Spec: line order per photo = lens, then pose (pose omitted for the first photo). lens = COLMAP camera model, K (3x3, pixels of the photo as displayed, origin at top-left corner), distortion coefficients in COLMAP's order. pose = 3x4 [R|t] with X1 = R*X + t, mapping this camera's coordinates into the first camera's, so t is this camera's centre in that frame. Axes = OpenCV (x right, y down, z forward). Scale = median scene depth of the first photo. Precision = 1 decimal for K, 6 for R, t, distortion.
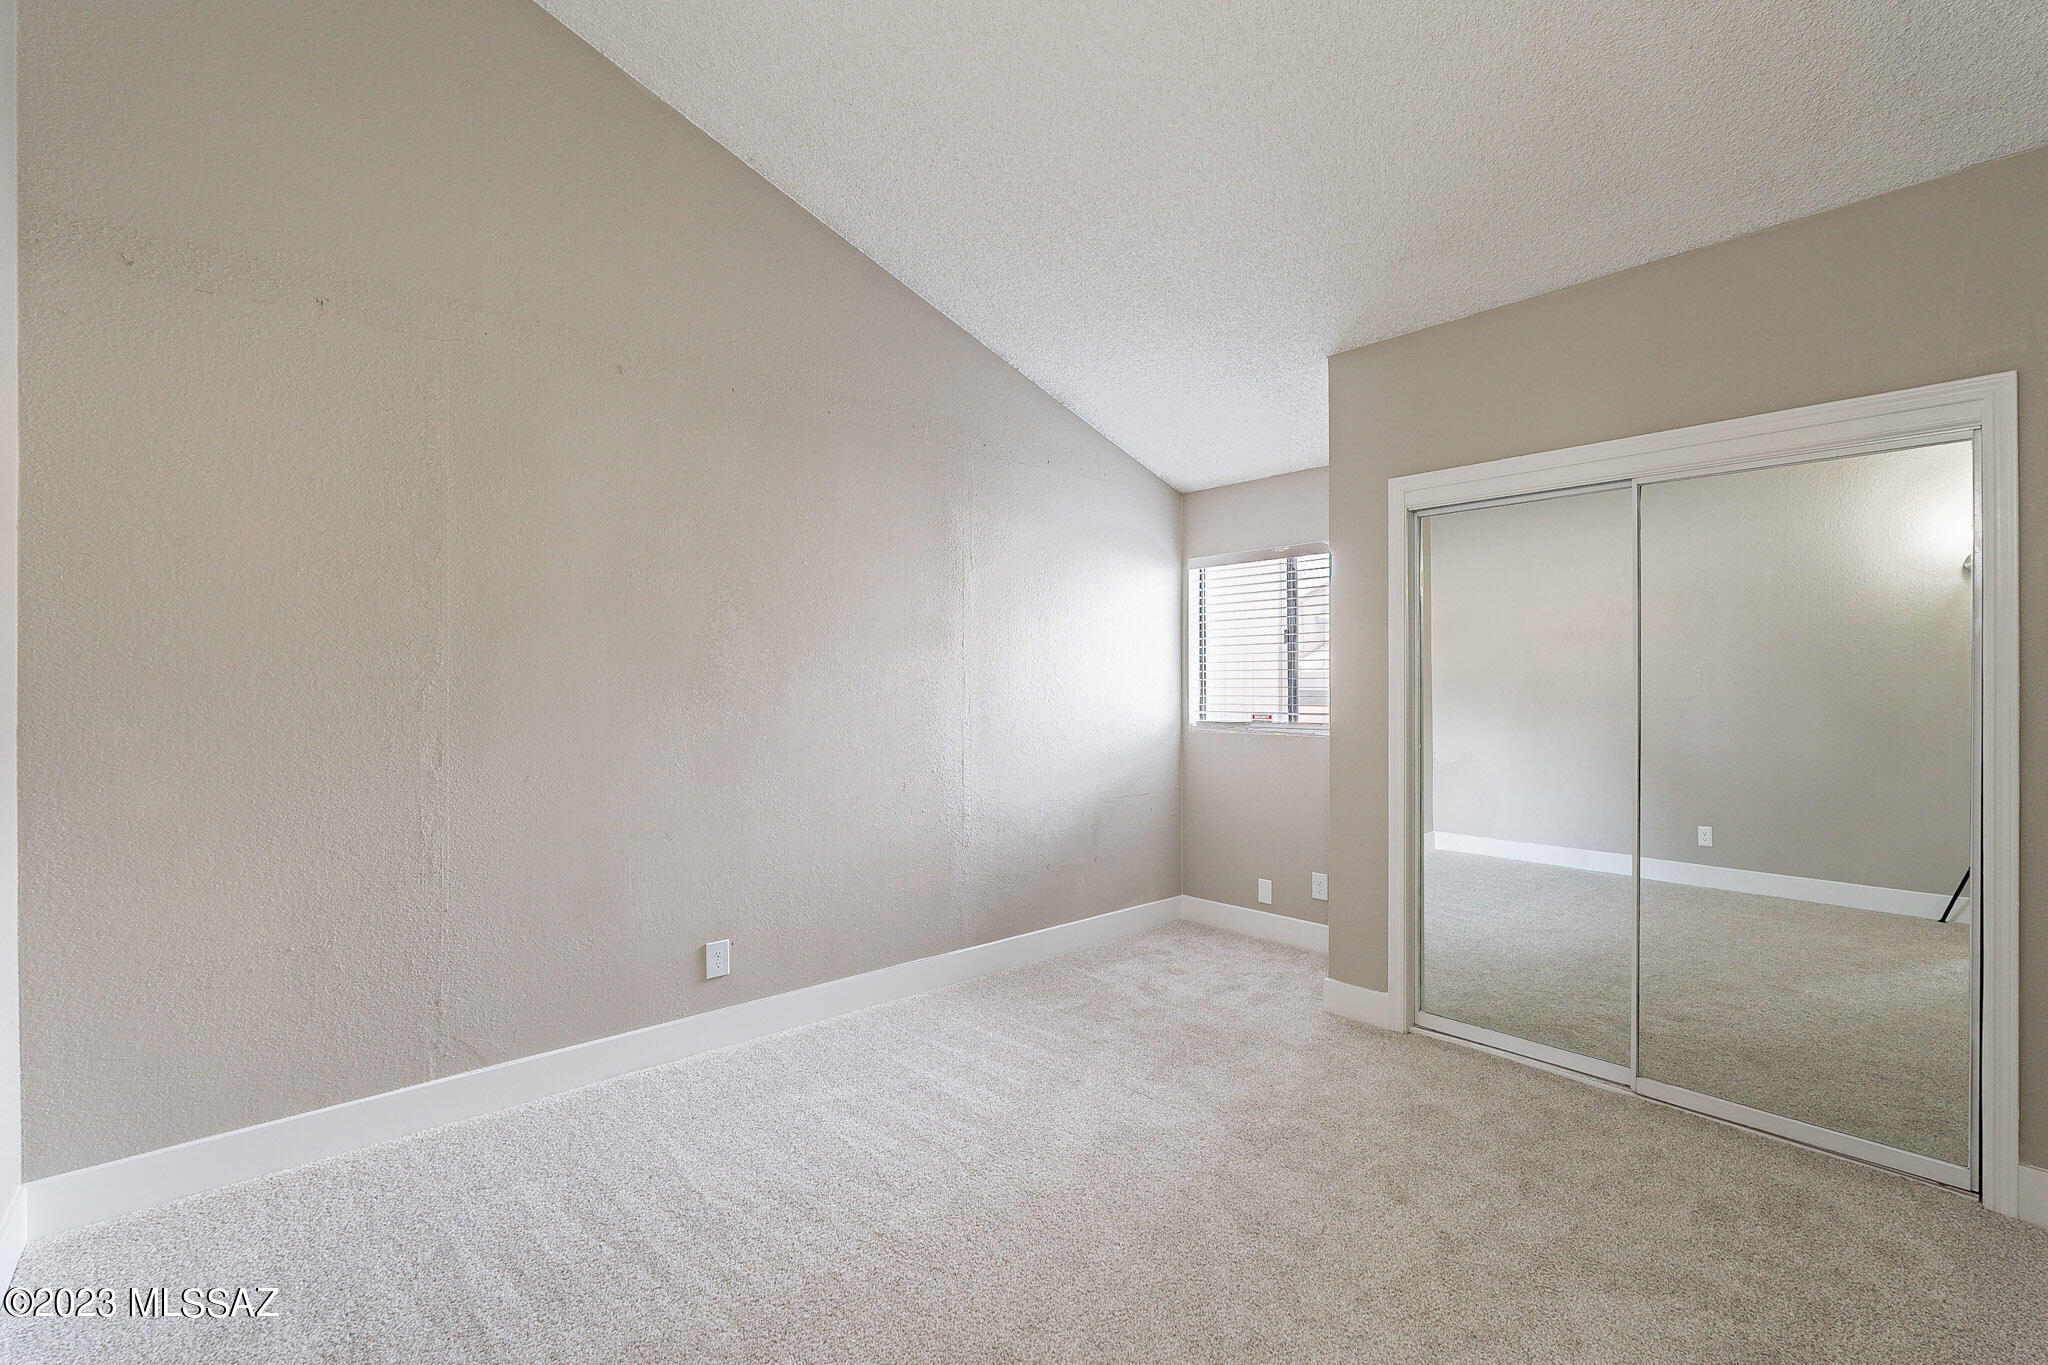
lens RADIAL K [[894.5, 0, 1020.2], [0, 894.5, 682.5], [0, 0, 1]] dist [-0.005551, 0.001185]
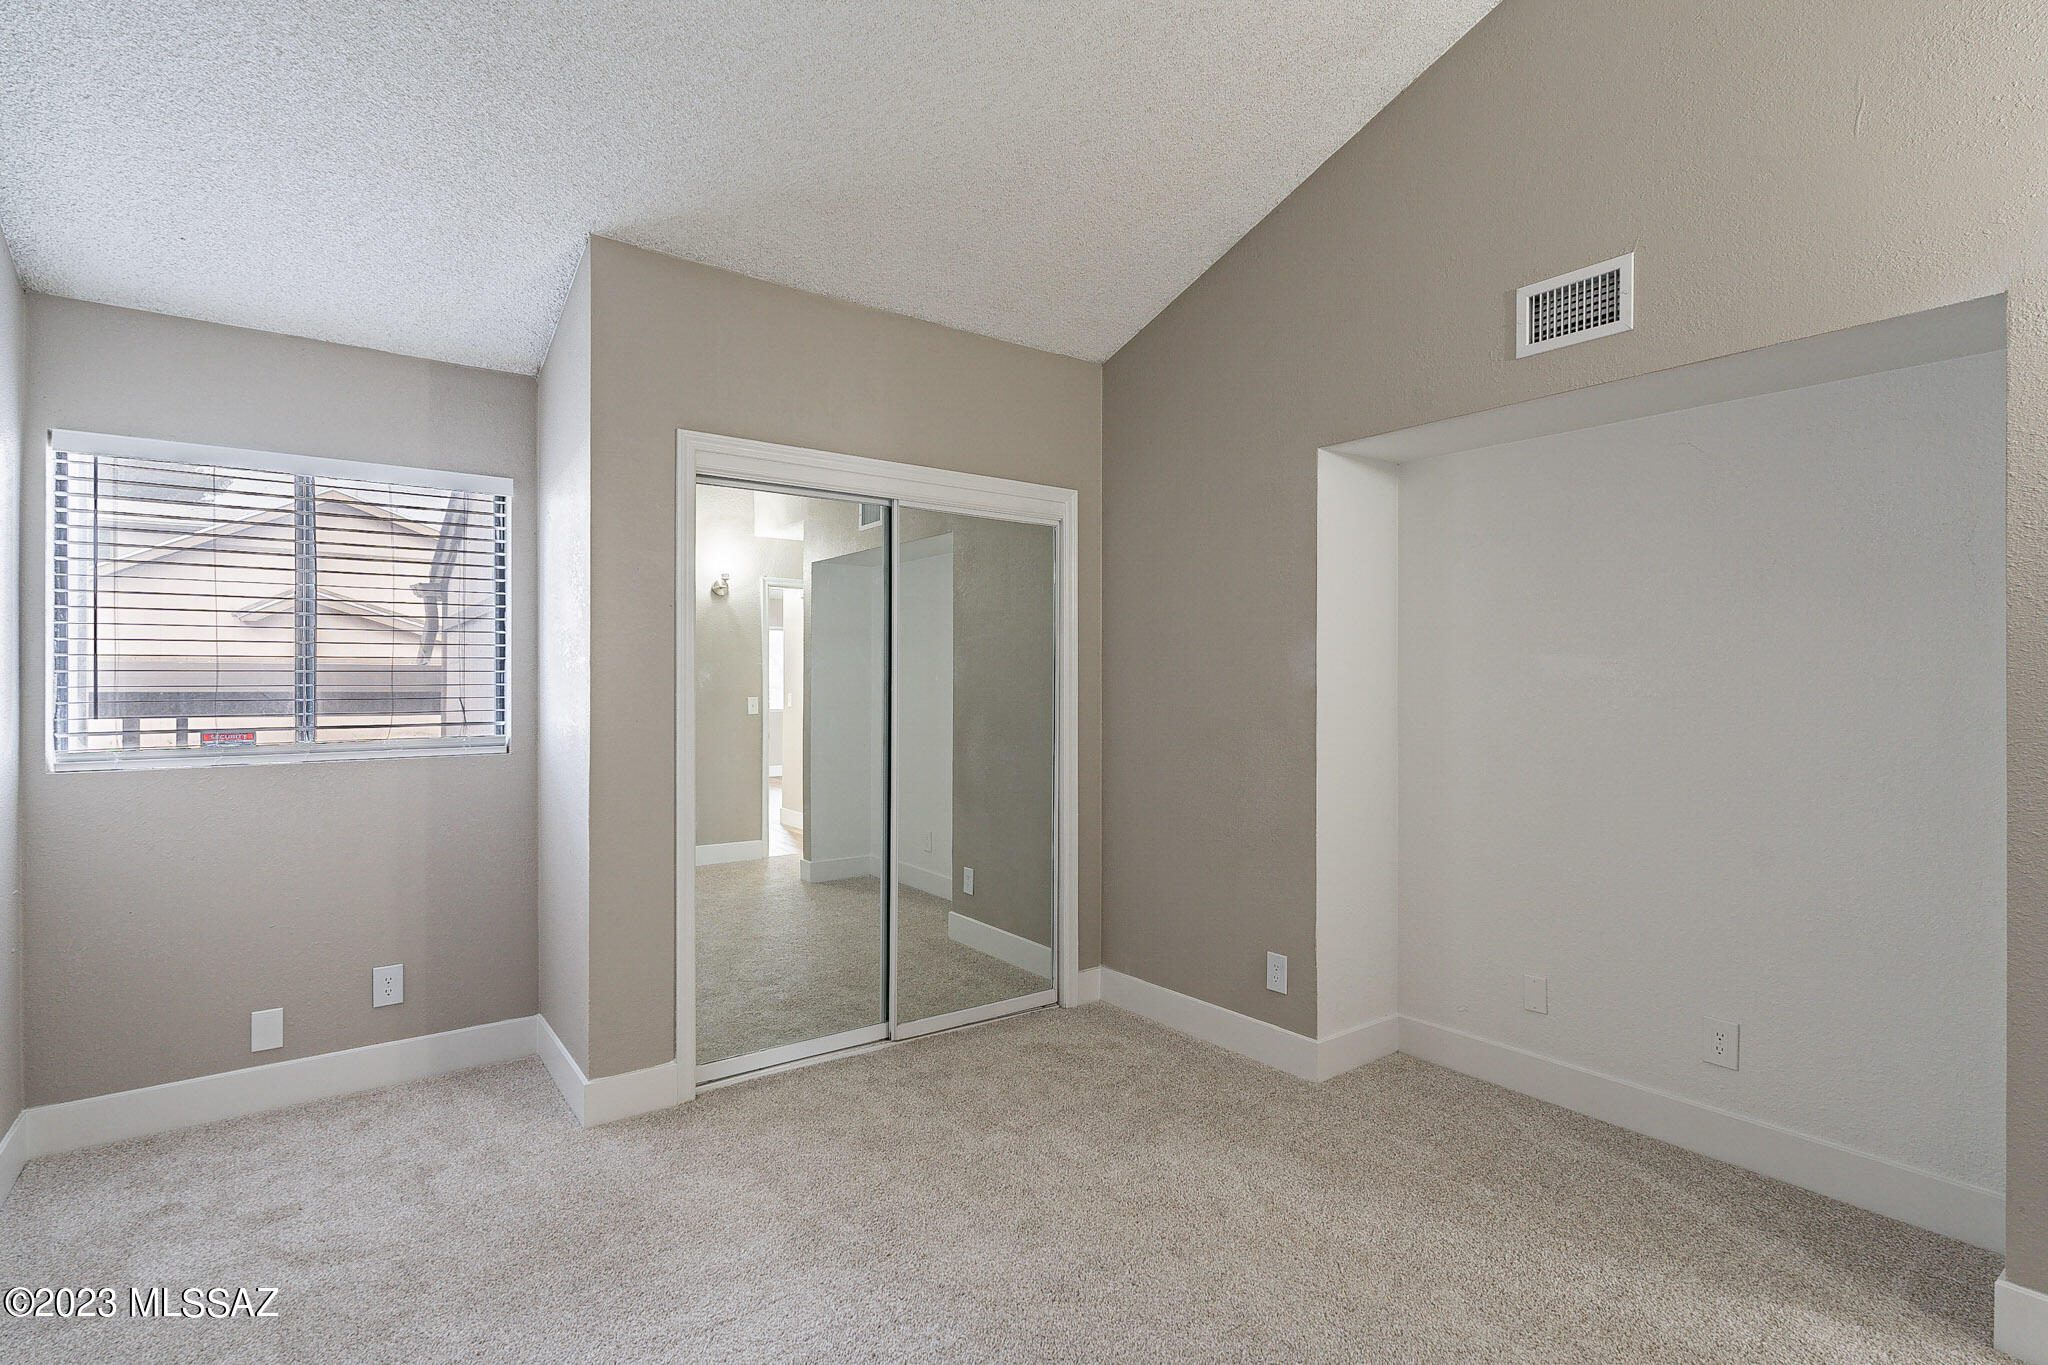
lens RADIAL K [[976.6, 0, 1018.9], [0, 976.6, 687.0], [0, 0, 1]] dist [-0.000205, -0.000312]
pose [[0.088601, -0.001719, 0.996066, -0.444918], [-0.003615, 0.999991, 0.002047, 0.004456], [-0.996061, -0.003782, 0.088594, 0.608867]]
